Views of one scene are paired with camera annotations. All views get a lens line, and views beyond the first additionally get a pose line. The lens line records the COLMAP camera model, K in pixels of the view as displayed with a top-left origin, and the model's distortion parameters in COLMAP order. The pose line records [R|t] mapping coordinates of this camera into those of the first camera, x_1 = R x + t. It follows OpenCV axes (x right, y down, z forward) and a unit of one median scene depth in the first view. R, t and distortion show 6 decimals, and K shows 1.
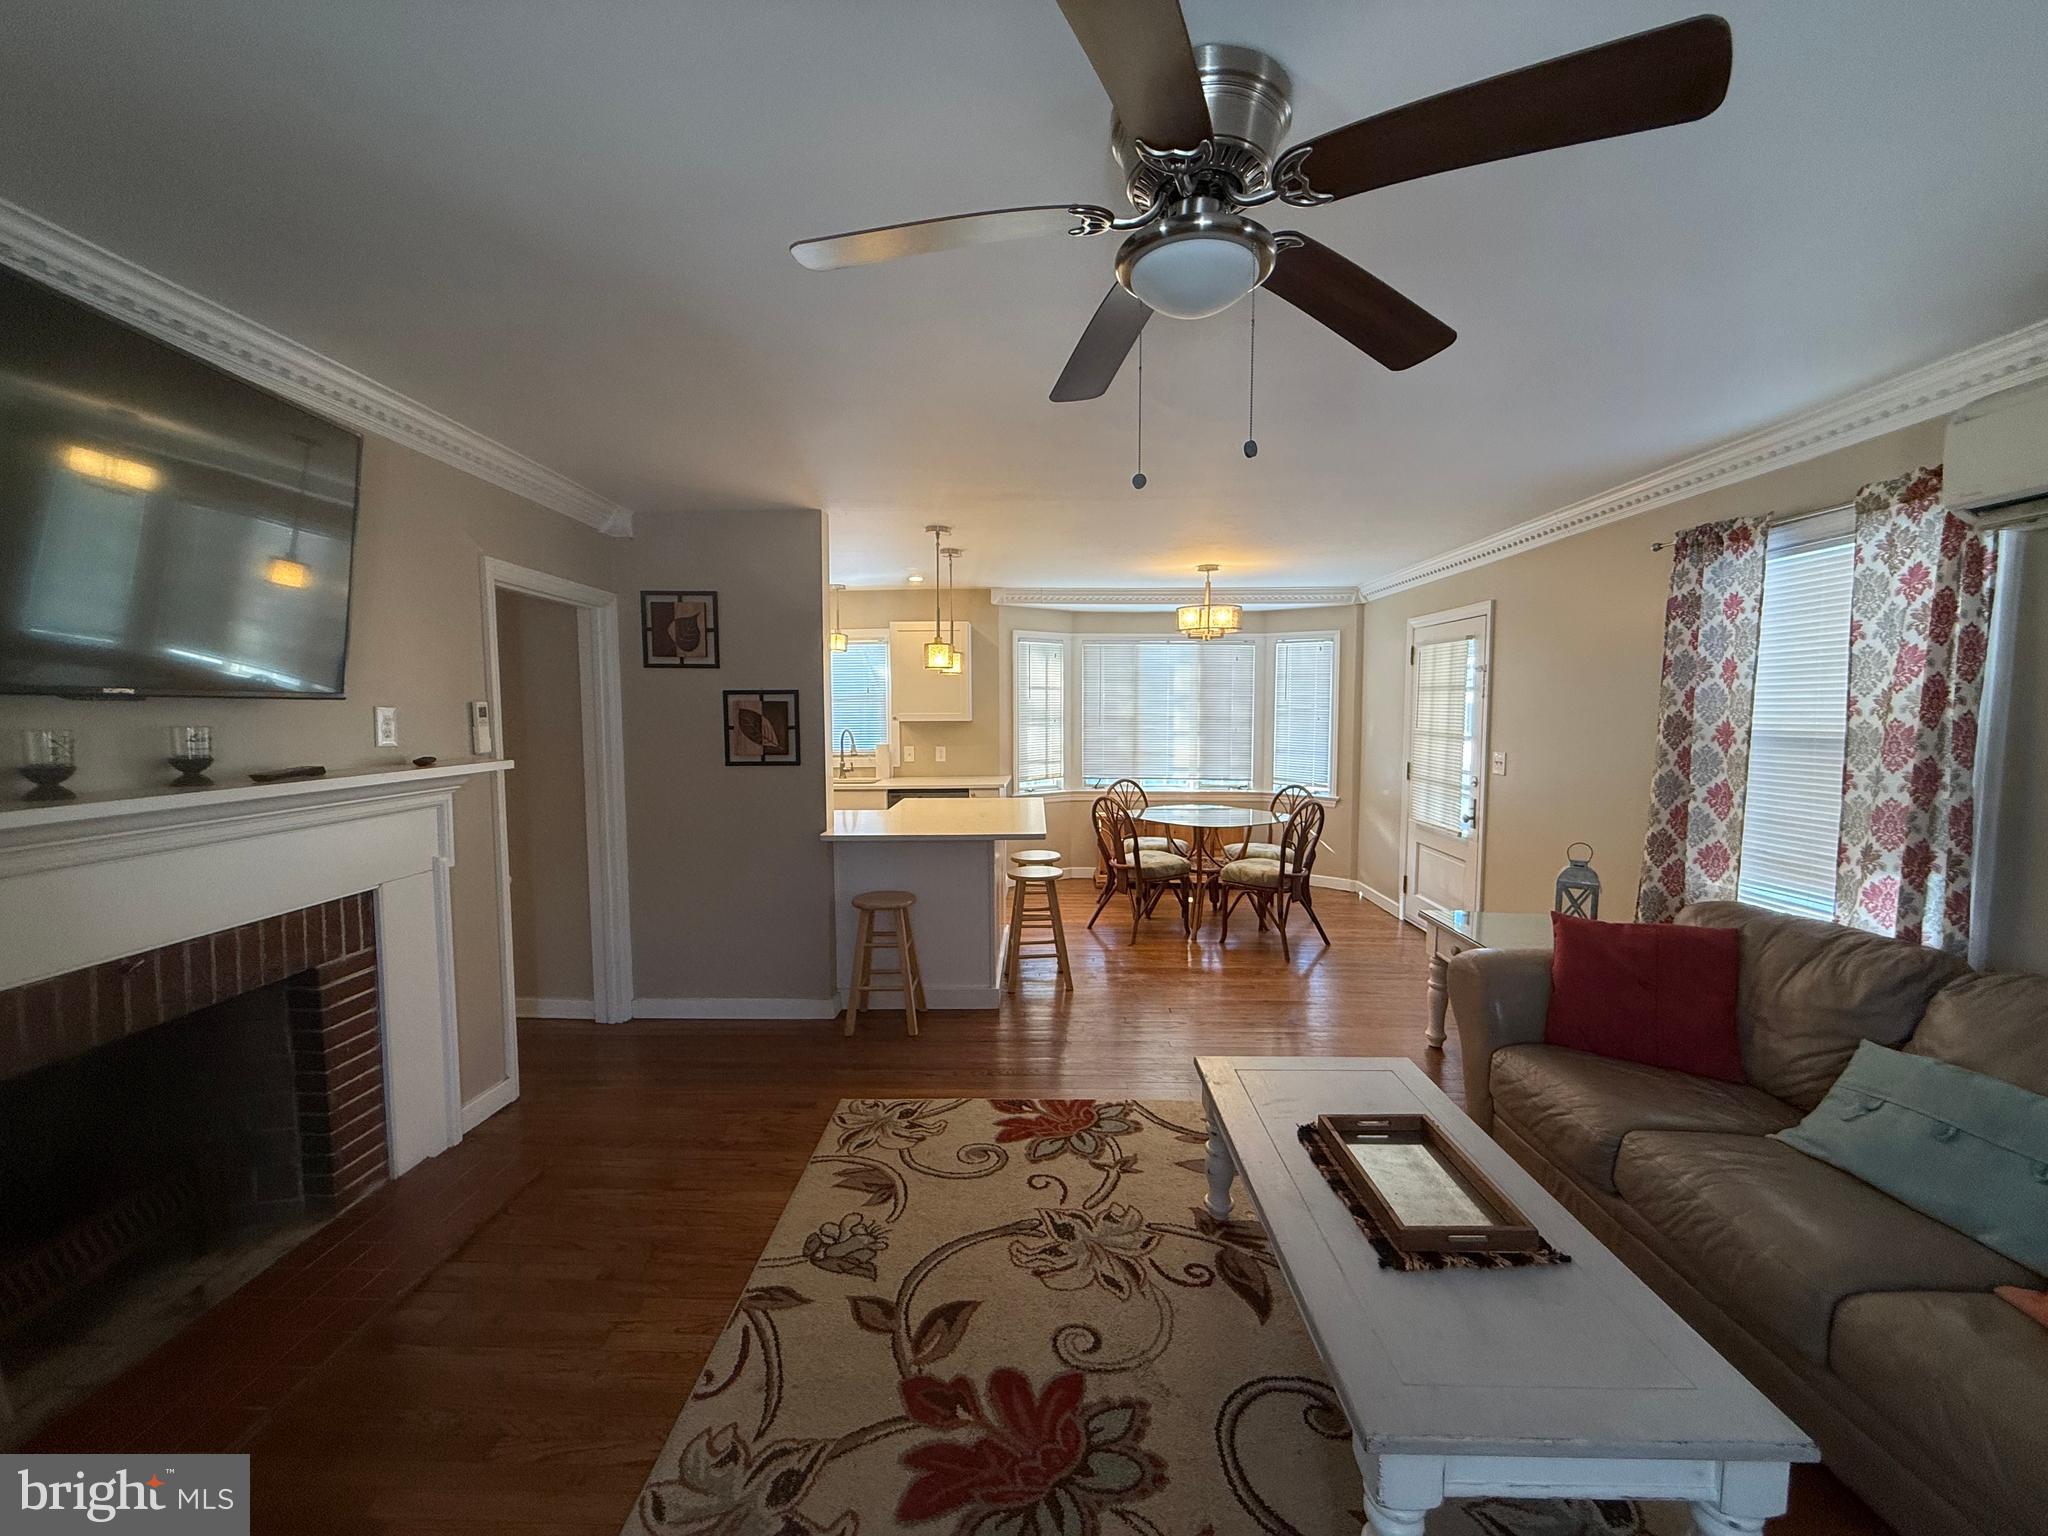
lens RADIAL K [[817.4, 0, 1024.0], [0, 817.4, 768.0], [0, 0, 1]] dist [-0.000528, -0.000056]
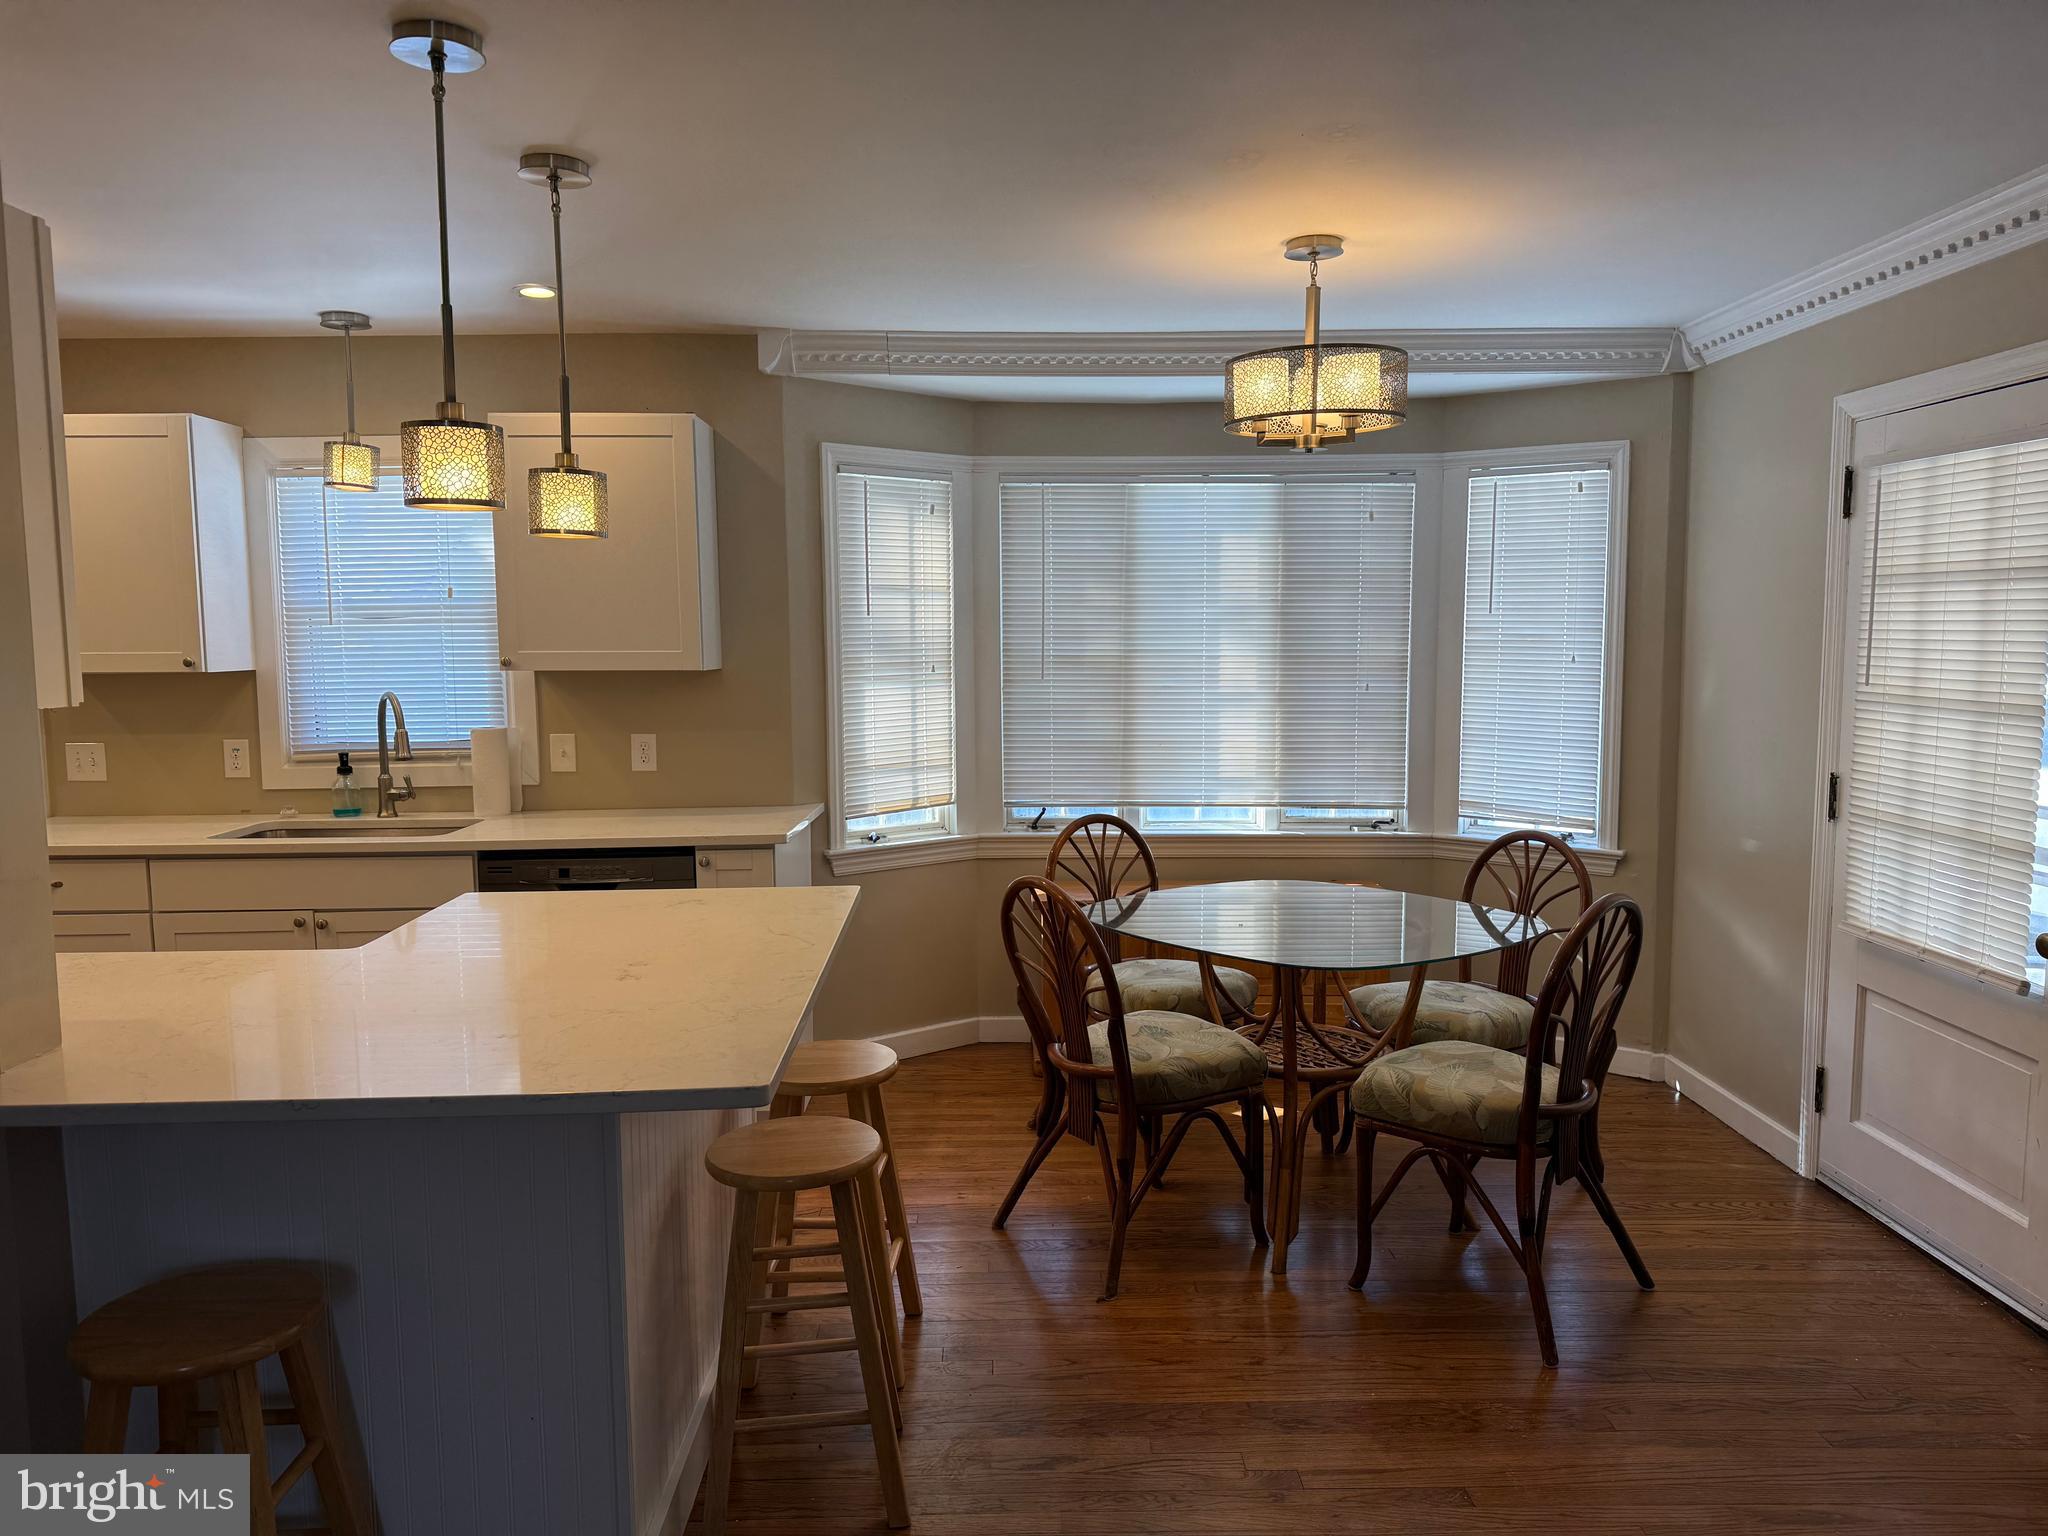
lens RADIAL K [[1415.9, 0, 1020.7], [0, 1415.9, 782.0], [0, 0, 1]] dist [0.125314, -0.164691]
pose [[0.999051, -0.007282, 0.042943, 0.064876], [0.006087, 0.999592, 0.027897, -0.025598], [-0.043129, -0.027609, 0.998688, 0.356840]]
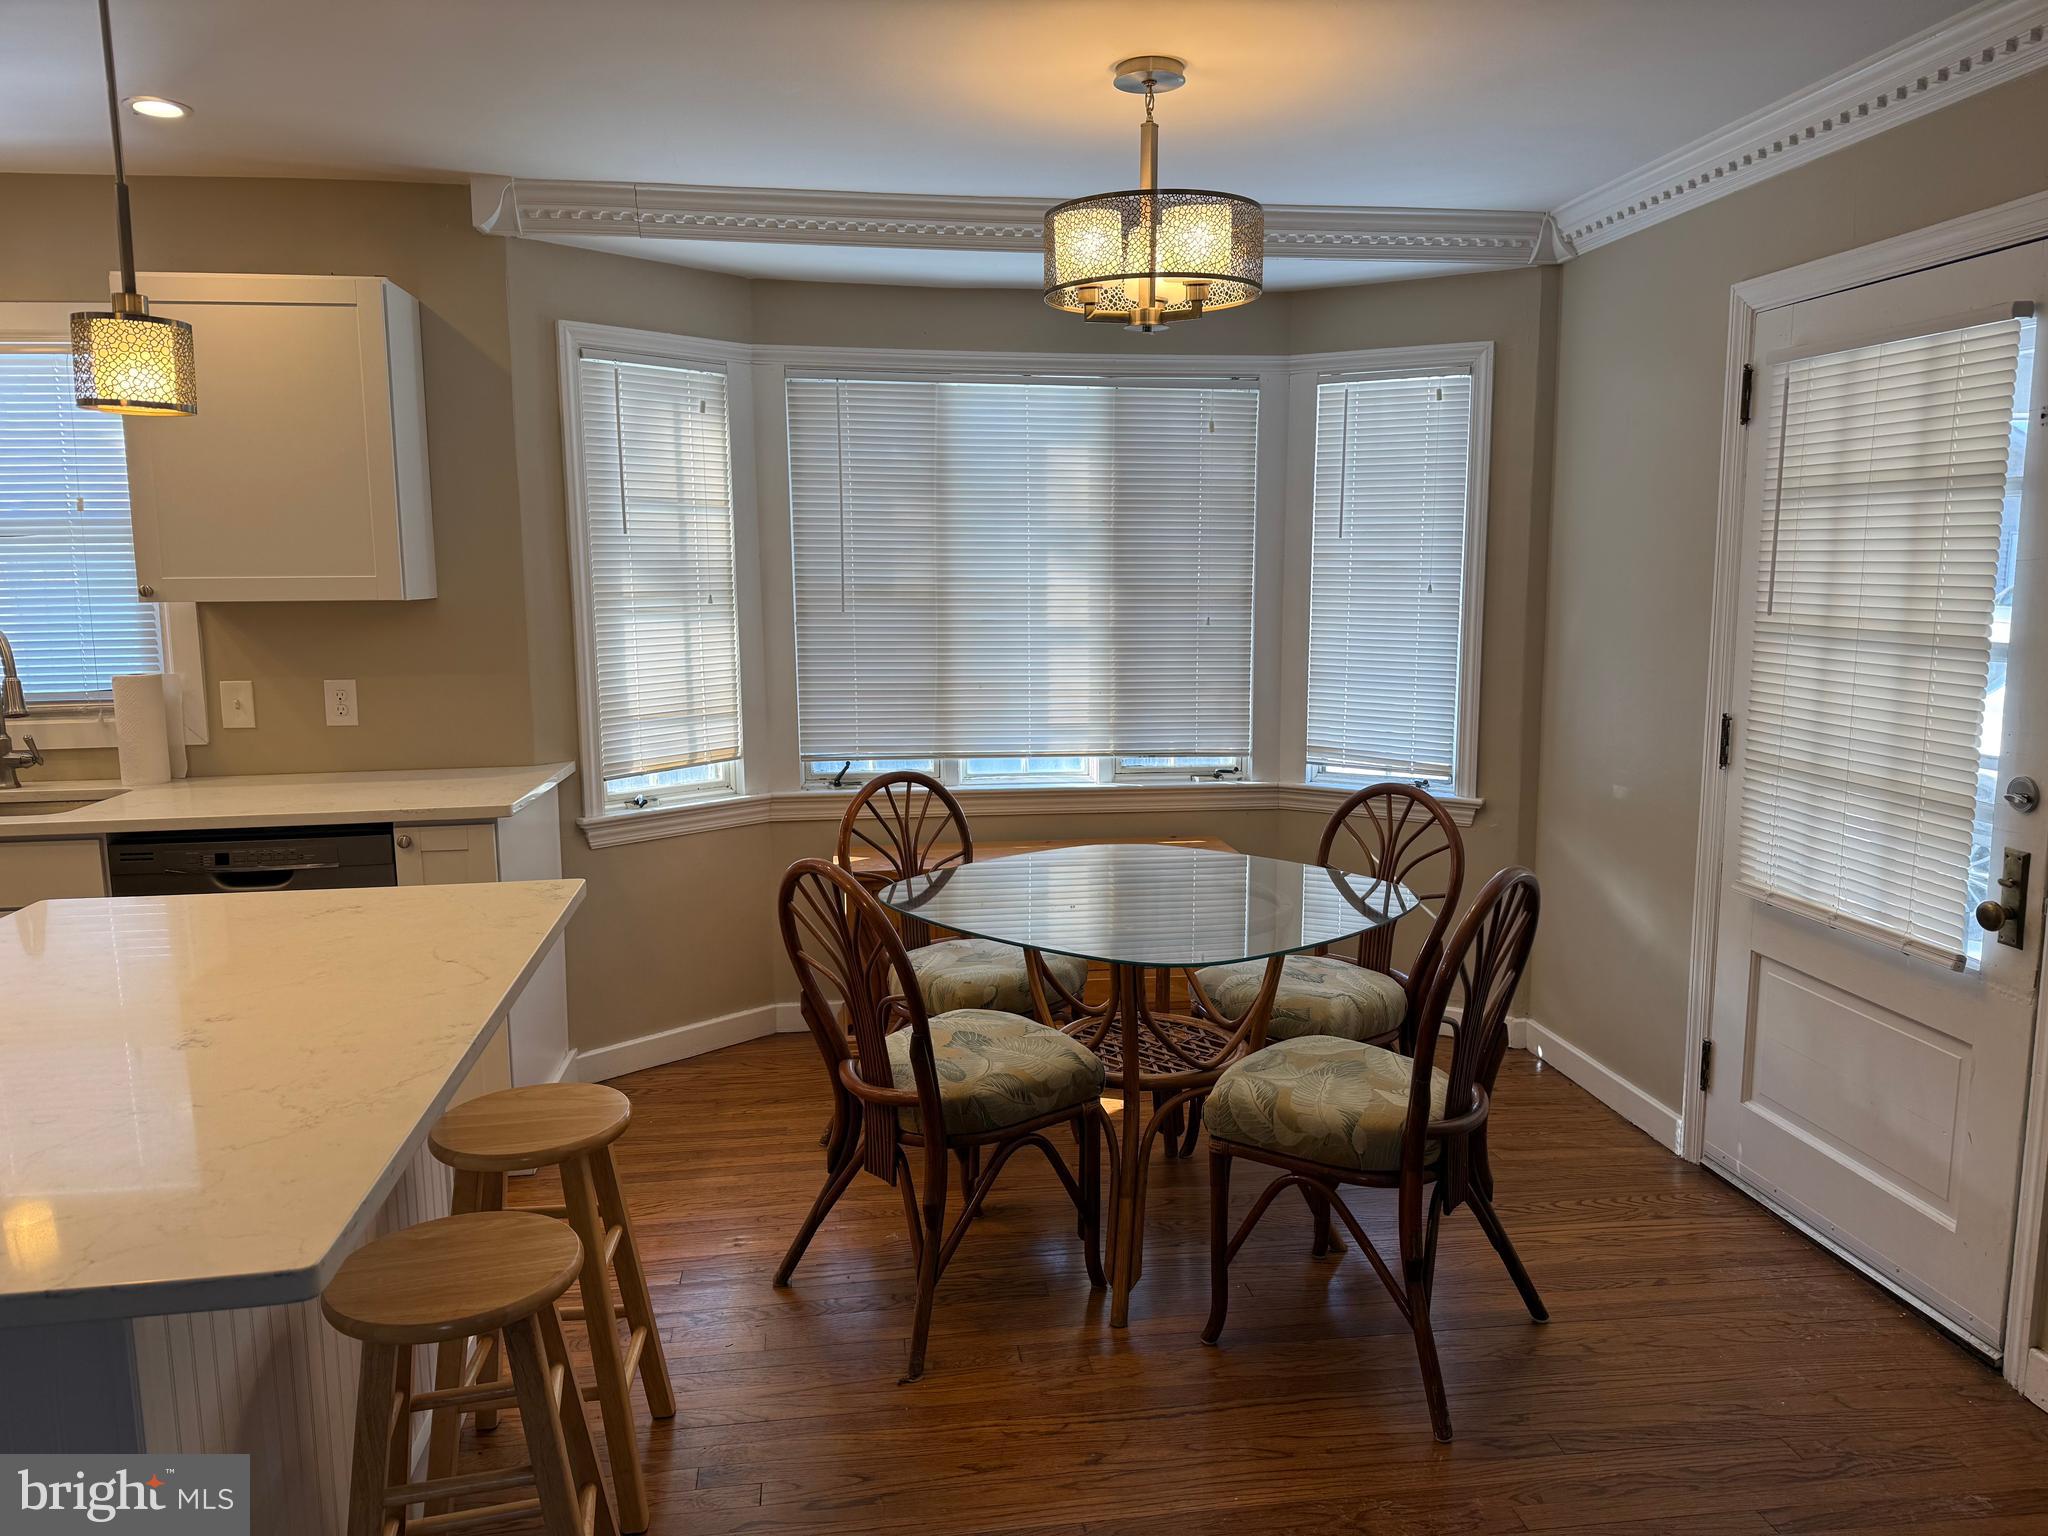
lens RADIAL K [[1415.9, 0, 1020.7], [0, 1415.9, 782.0], [0, 0, 1]] dist [0.125314, -0.164691]
pose [[0.986967, -0.026512, 0.158727, 0.089357], [0.014858, 0.997135, 0.074163, -0.029595], [-0.160238, -0.070838, 0.984533, 0.475601]]
